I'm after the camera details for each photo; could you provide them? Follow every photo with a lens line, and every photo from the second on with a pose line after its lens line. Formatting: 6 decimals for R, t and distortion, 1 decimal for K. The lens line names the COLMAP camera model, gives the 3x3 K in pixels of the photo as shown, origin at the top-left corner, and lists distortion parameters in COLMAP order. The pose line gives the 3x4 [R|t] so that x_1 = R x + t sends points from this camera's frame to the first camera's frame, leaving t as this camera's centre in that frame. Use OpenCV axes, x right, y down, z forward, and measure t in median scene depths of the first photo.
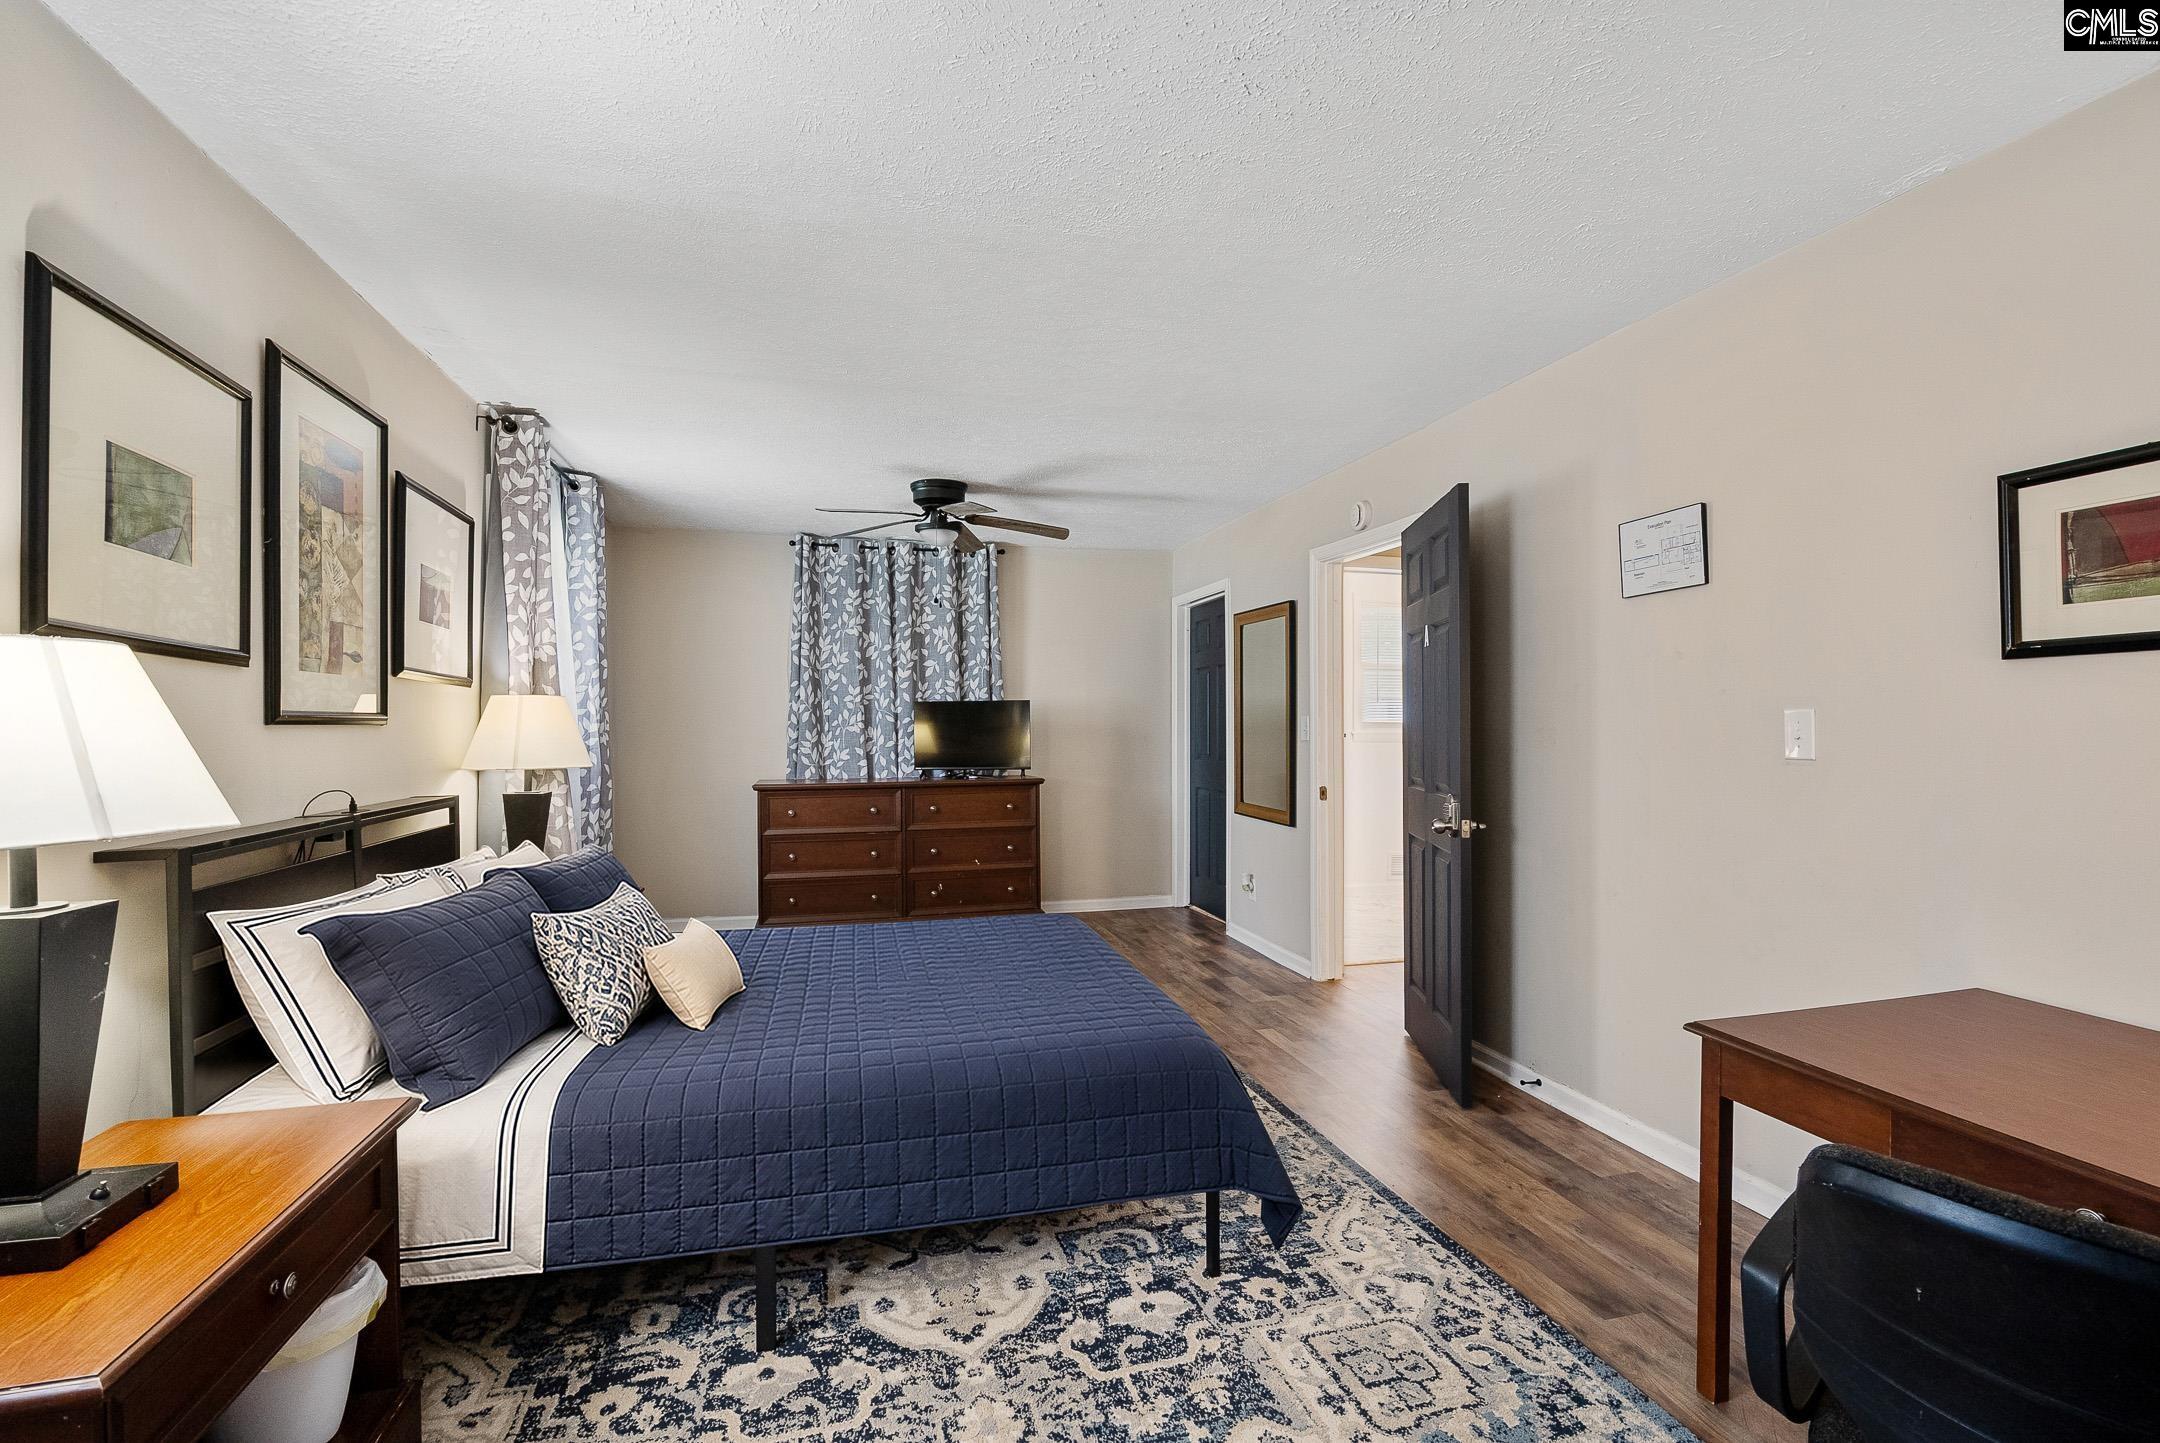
lens RADIAL K [[985.8, 0, 1075.1], [0, 985.8, 718.1], [0, 0, 1]] dist [-0.007566, 0.002374]
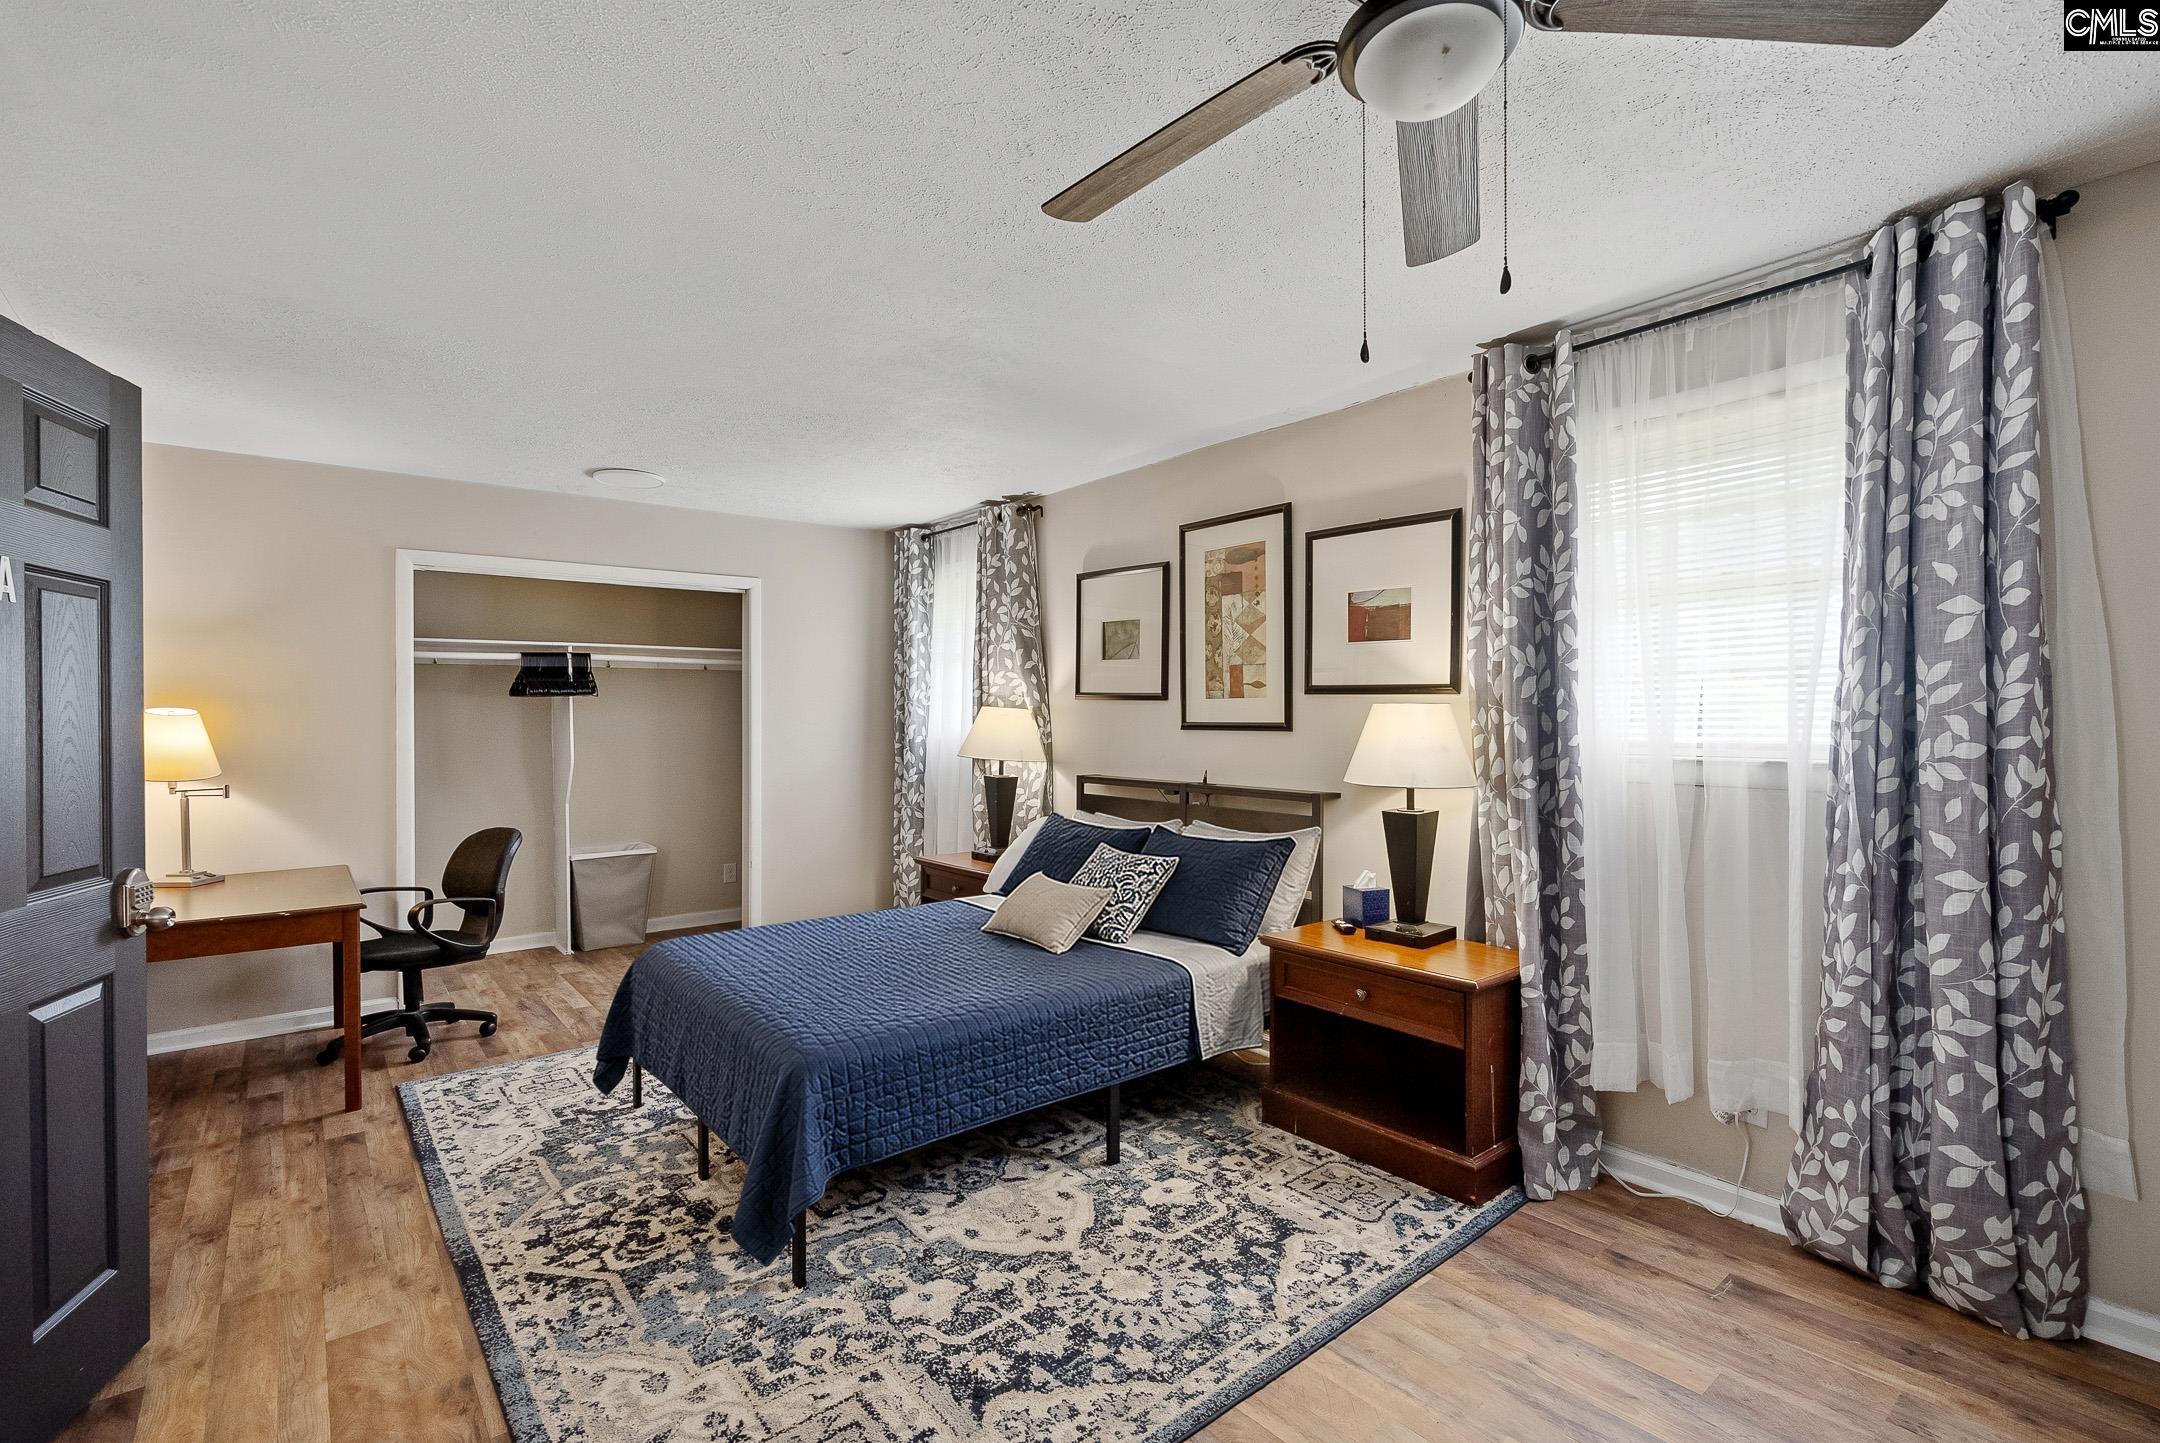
lens RADIAL K [[985.8, 0, 1073.5], [0, 985.8, 721.7], [0, 0, 1]] dist [-0.007566, 0.002374]
pose [[-0.915805, 0.006935, -0.401562, 0.129575], [0.006636, 0.999976, 0.002136, -0.013829], [0.401567, -0.000709, -0.915829, 2.619189]]
